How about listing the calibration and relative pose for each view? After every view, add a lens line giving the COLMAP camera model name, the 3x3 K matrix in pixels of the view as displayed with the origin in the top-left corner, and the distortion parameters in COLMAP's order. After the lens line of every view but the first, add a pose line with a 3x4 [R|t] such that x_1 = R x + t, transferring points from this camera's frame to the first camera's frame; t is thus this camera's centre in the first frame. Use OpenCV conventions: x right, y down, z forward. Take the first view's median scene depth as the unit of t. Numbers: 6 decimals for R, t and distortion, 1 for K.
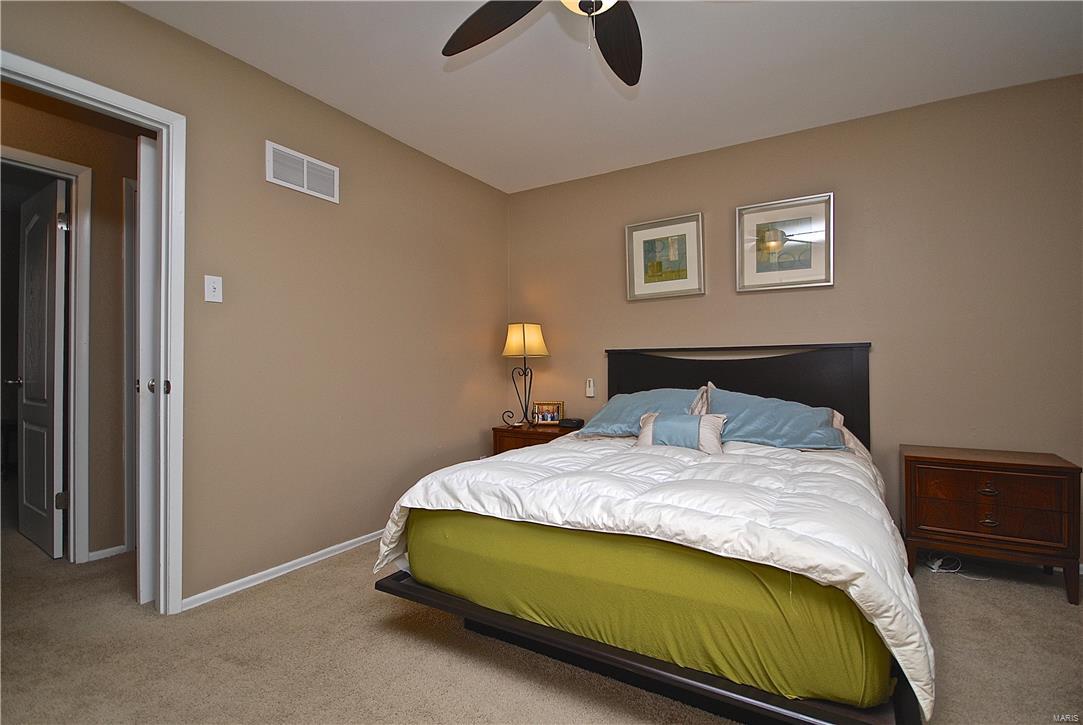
lens RADIAL K [[504.8, 0, 542.1], [0, 504.8, 362.4], [0, 0, 1]] dist [0.002246, -0.000198]
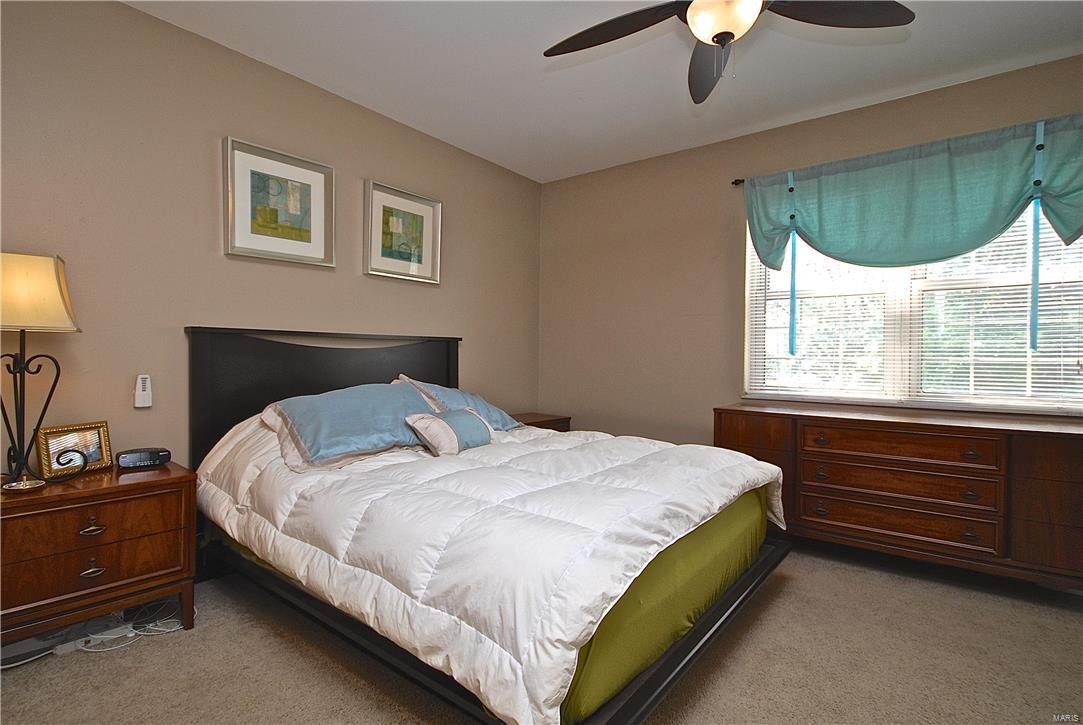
lens RADIAL K [[523.8, 0, 543.4], [0, 523.8, 361.6], [0, 0, 1]] dist [-0.000038, -0.000034]
pose [[0.136702, 0.000424, 0.990612, -0.450286], [-0.009623, 0.999953, 0.000900, 0.011310], [-0.990565, -0.009655, 0.136700, 0.523430]]
